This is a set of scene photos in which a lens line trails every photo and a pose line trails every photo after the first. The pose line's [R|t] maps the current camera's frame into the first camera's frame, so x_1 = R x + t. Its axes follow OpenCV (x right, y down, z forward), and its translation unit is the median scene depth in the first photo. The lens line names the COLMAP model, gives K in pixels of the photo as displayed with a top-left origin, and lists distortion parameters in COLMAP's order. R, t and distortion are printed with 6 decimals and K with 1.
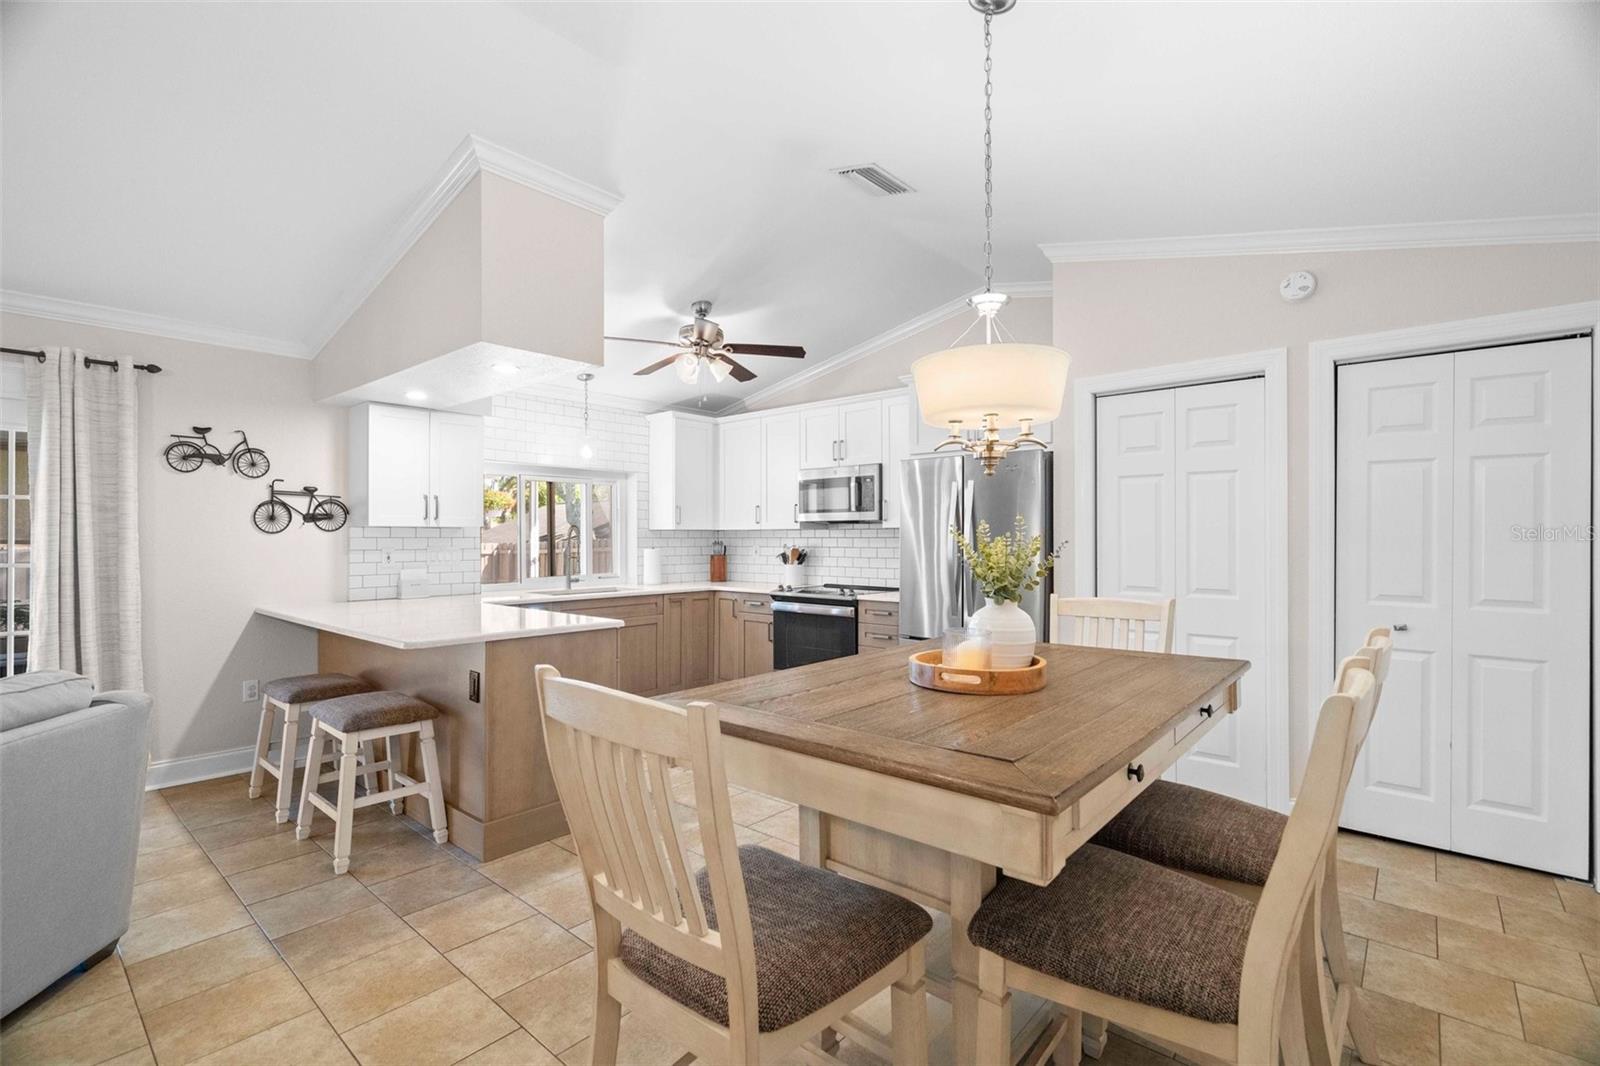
lens RADIAL K [[725.4, 0, 790.6], [0, 725.4, 529.9], [0, 0, 1]] dist [-0.007289, 0.003456]
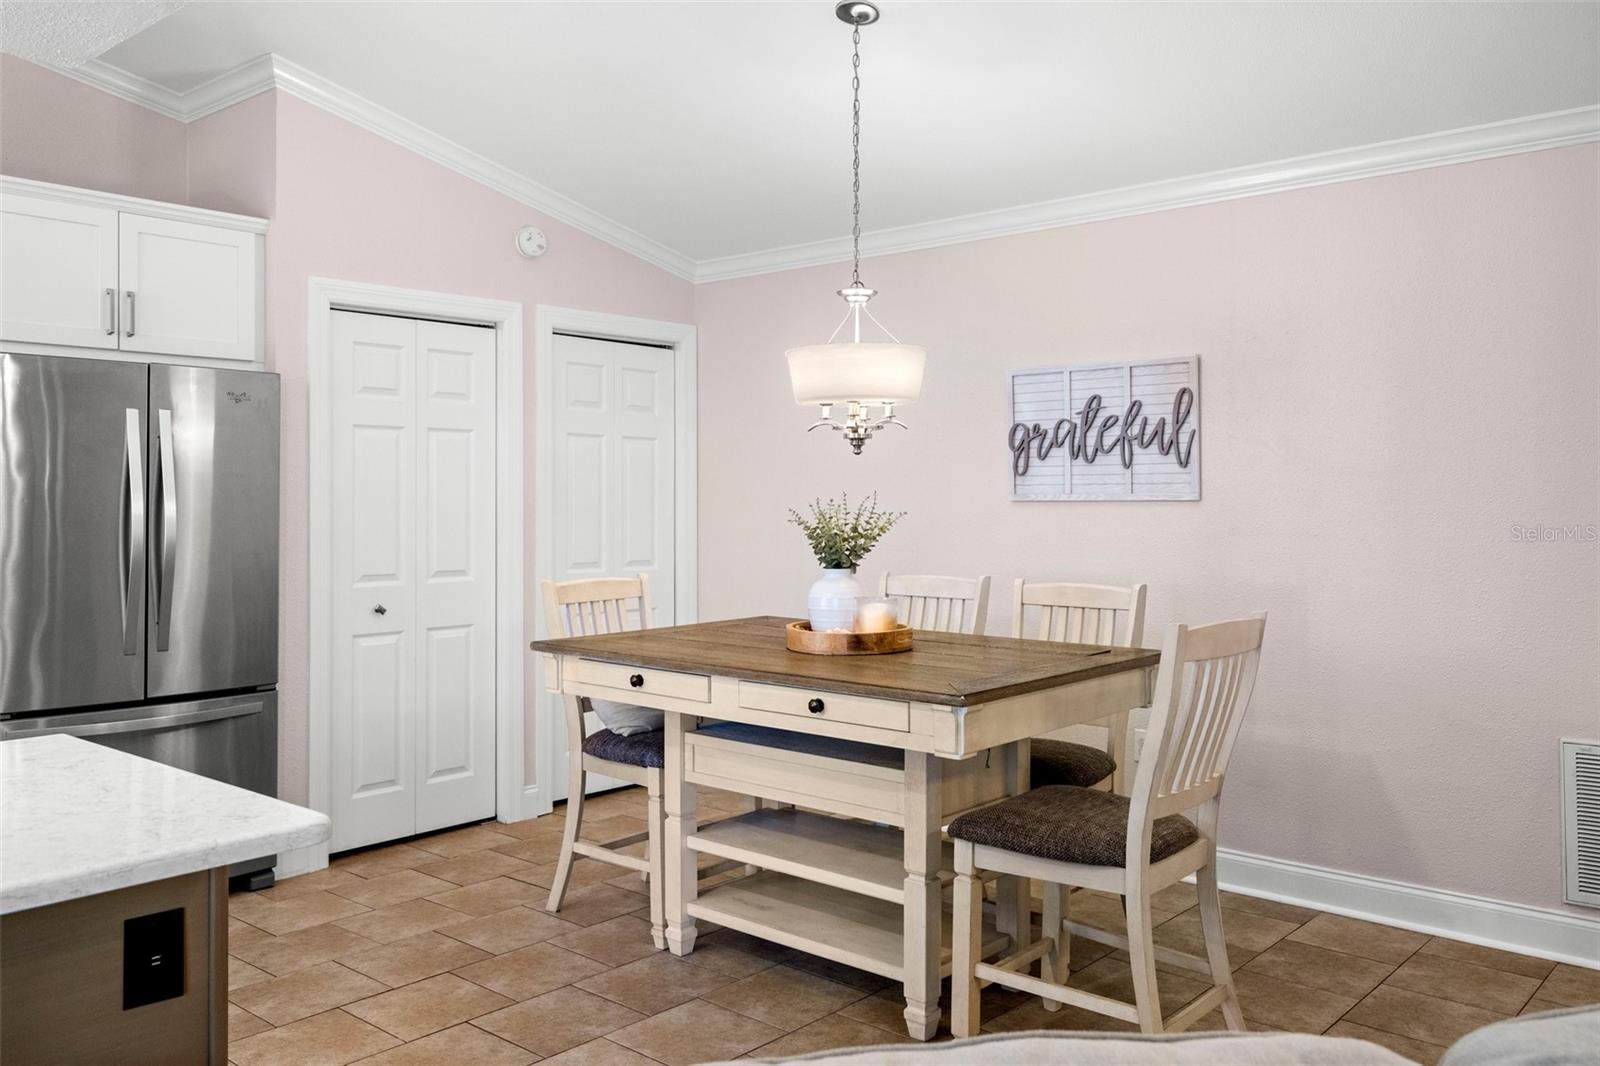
lens RADIAL K [[1285.0, 0, 787.9], [0, 1285.0, 483.3], [0, 0, 1]] dist [0.004002, 0.006166]
pose [[0.004750, 0.014629, 0.999882, -0.742869], [-0.006258, 0.999874, -0.014599, 0.000732], [-0.999969, -0.006188, 0.004841, 0.500554]]
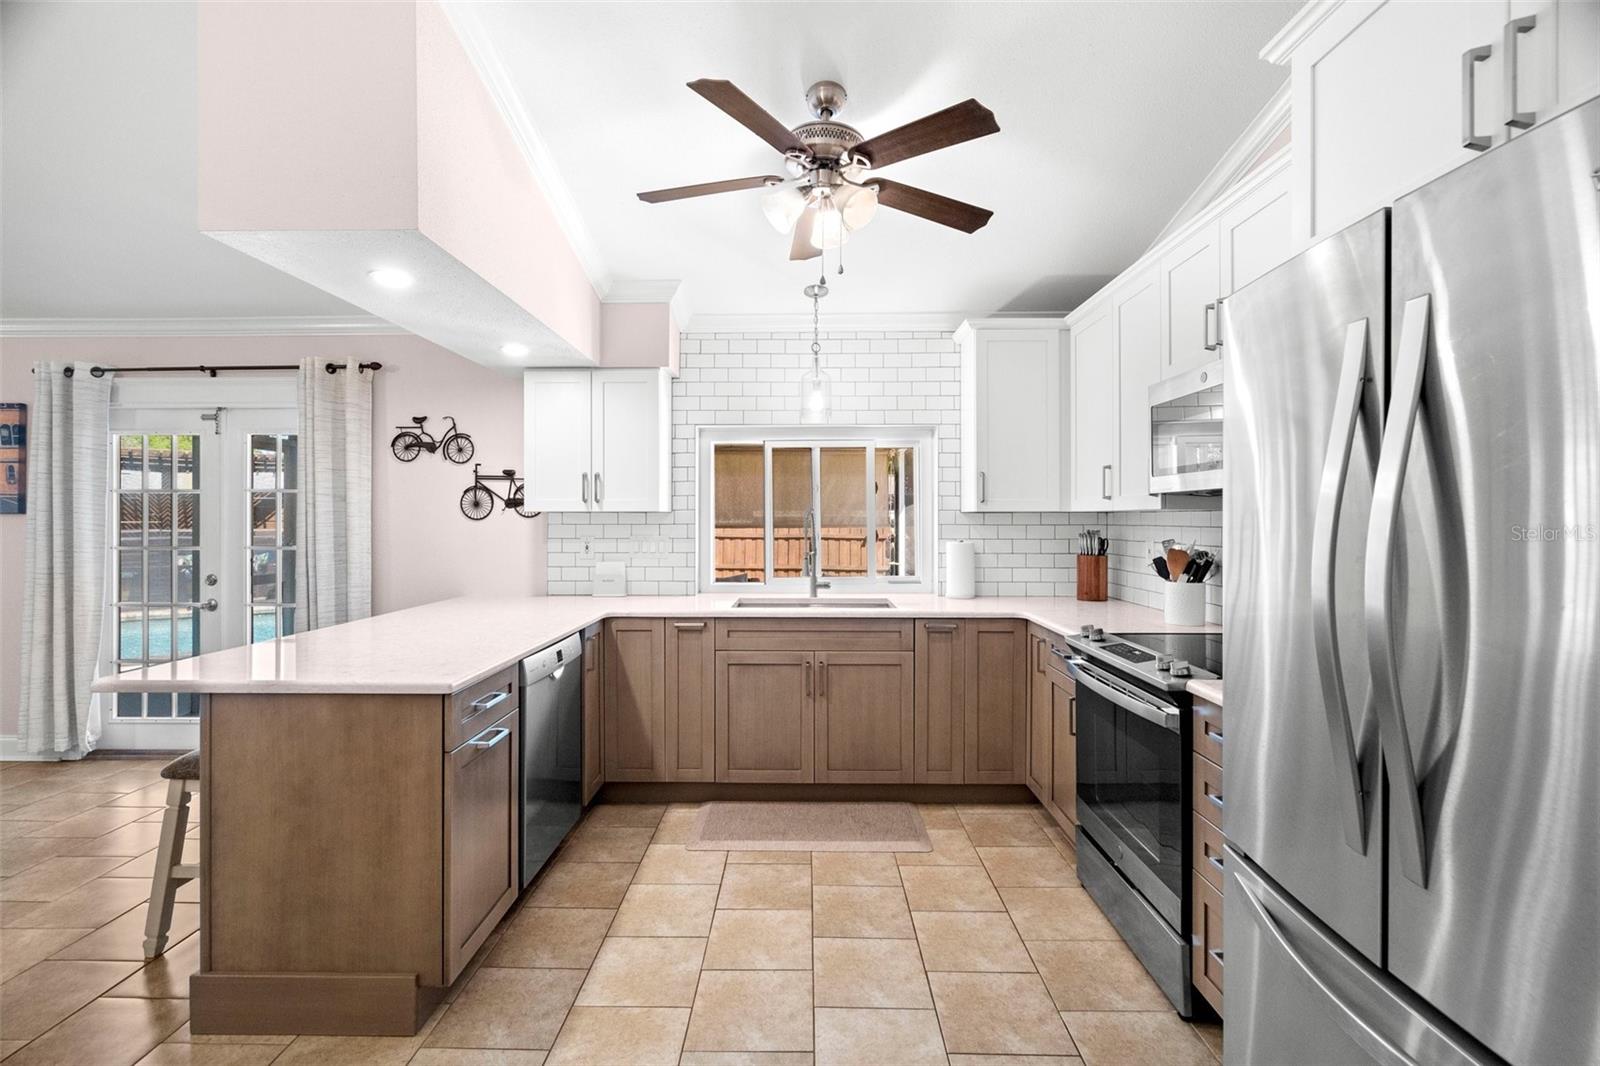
lens RADIAL K [[725.4, 0, 794.4], [0, 725.4, 516.6], [0, 0, 1]] dist [-0.007289, 0.003456]
pose [[0.648065, -0.000522, -0.761585, 0.293832], [0.008327, 0.999945, 0.006400, -0.002394], [0.761539, -0.010489, 0.648034, 0.688313]]
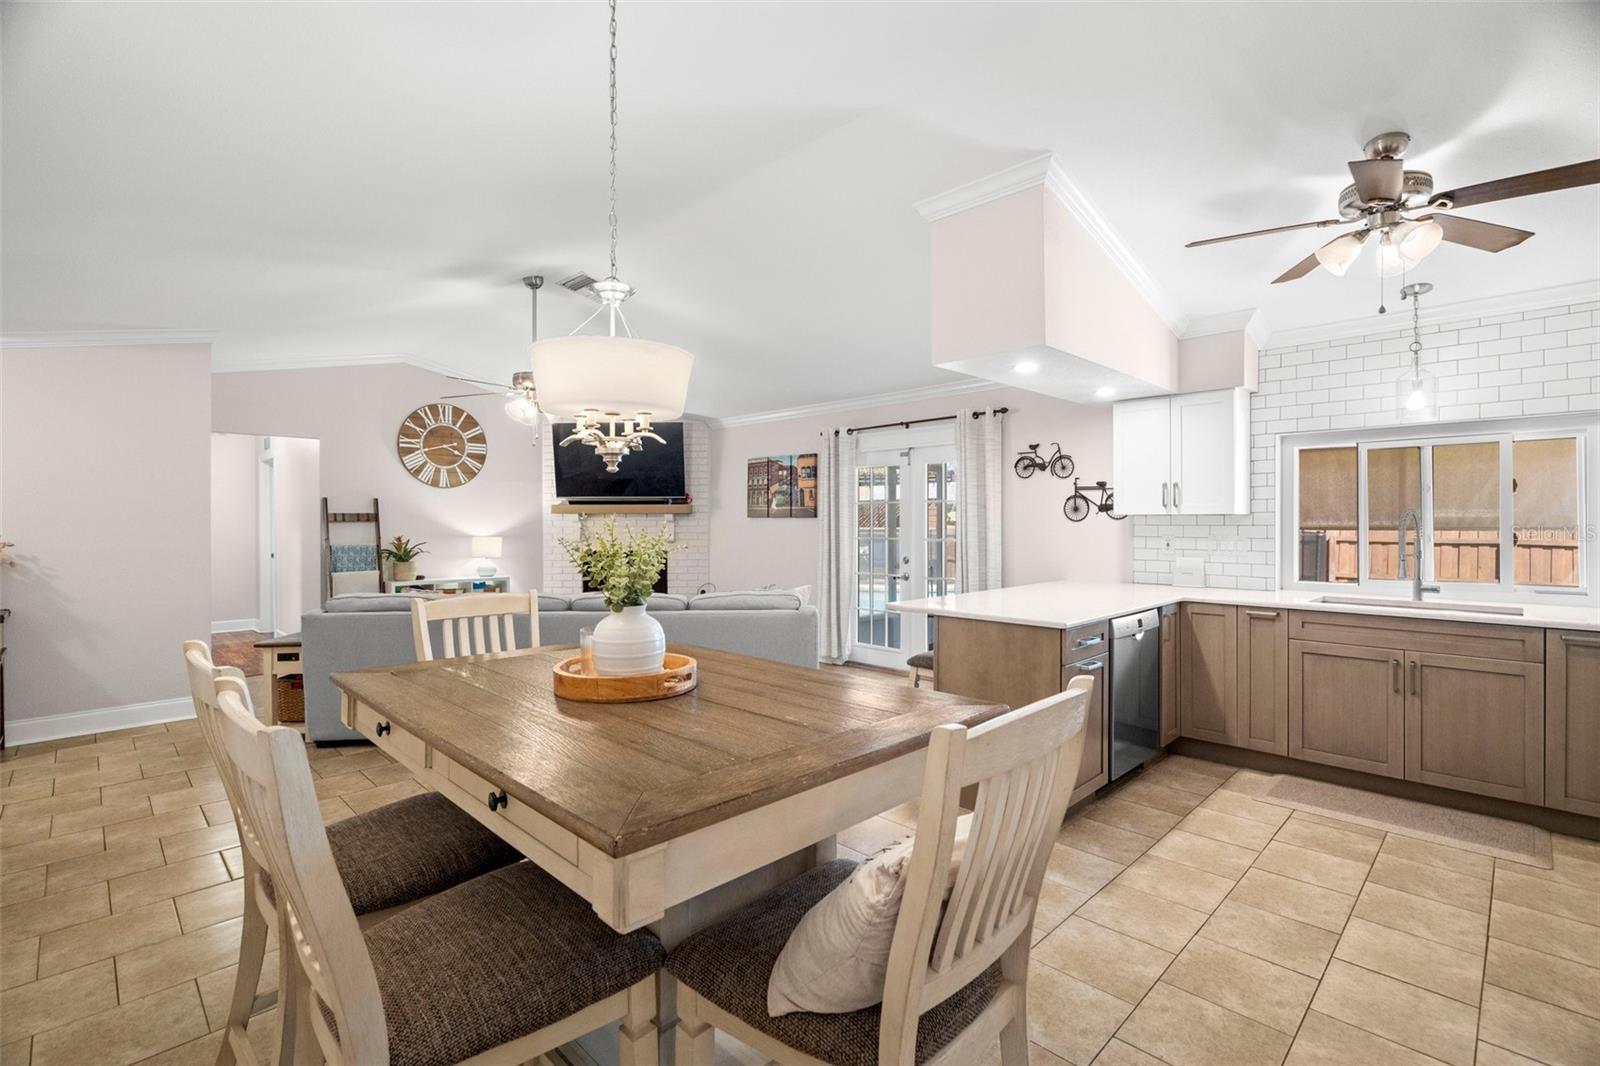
lens RADIAL K [[725.4, 0, 794.7], [0, 725.4, 520.3], [0, 0, 1]] dist [-0.007289, 0.003456]
pose [[-0.070090, 0.002504, -0.997538, 0.557780], [0.013175, 0.999912, 0.001584, -0.005141], [0.997454, -0.013031, -0.070117, 0.597005]]
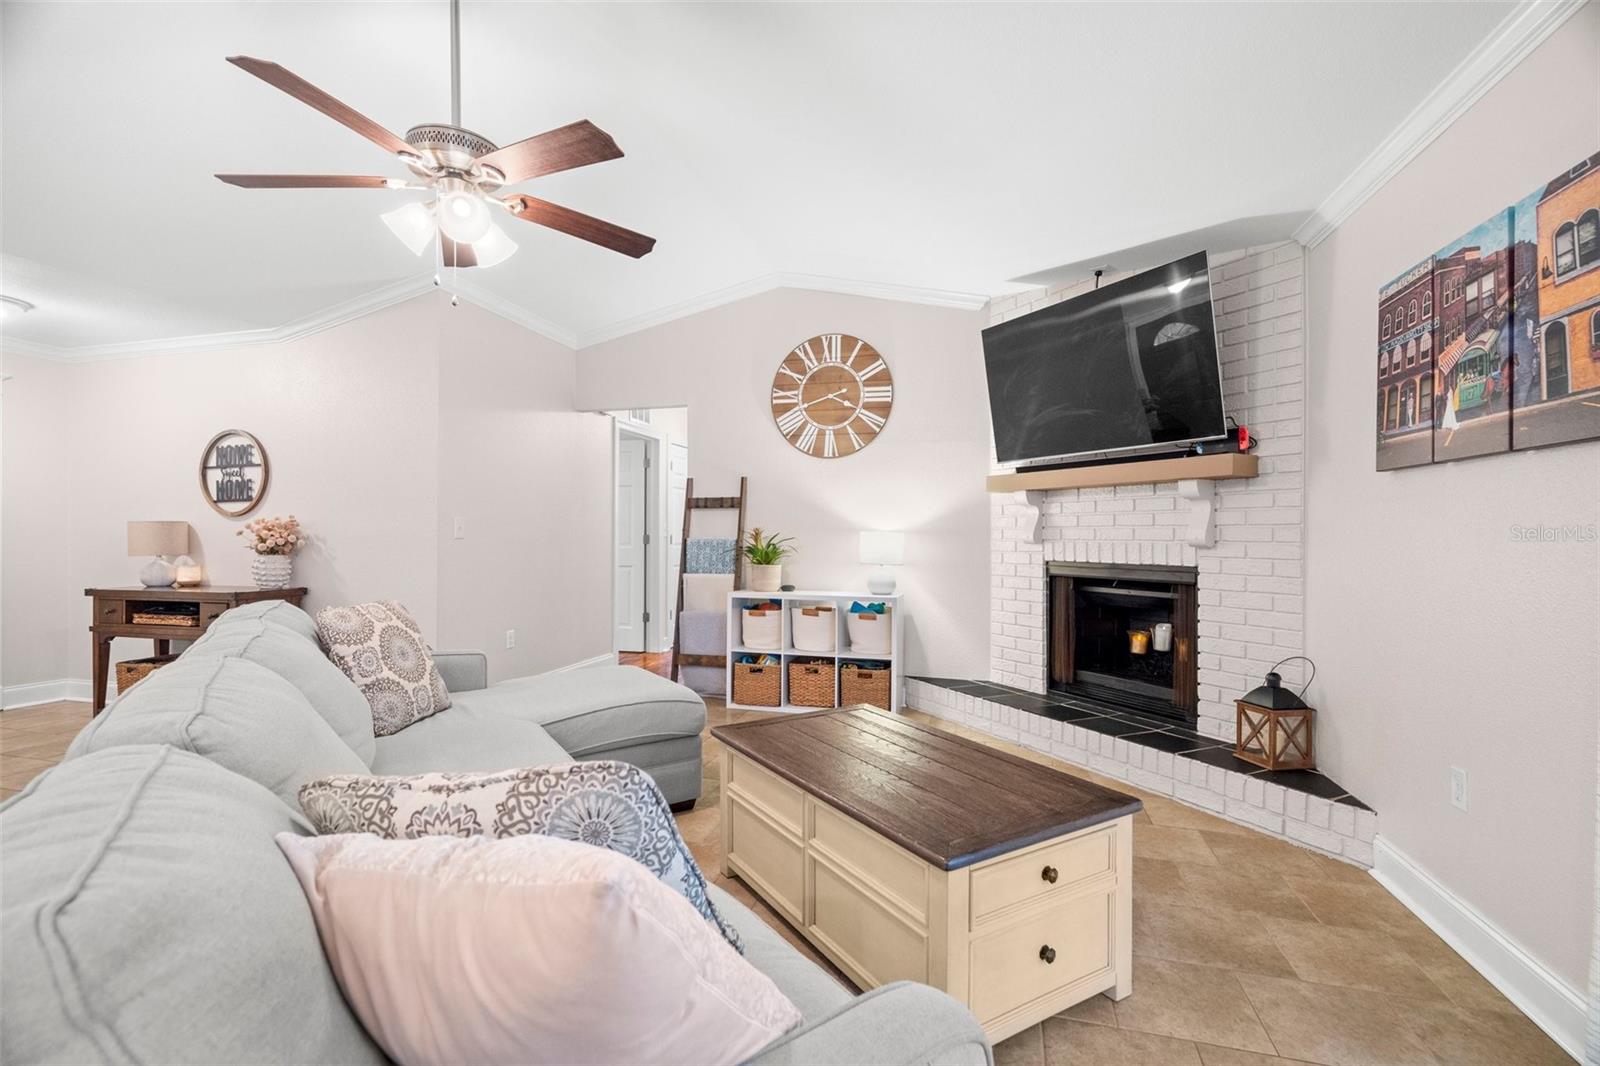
lens RADIAL K [[725.4, 0, 804.6], [0, 725.4, 532.8], [0, 0, 1]] dist [-0.007289, 0.003456]
pose [[-0.898871, -0.001668, -0.438209, -0.586903], [0.003572, 0.999932, -0.011132, 0.042903], [0.438198, -0.011572, -0.898804, 0.671371]]
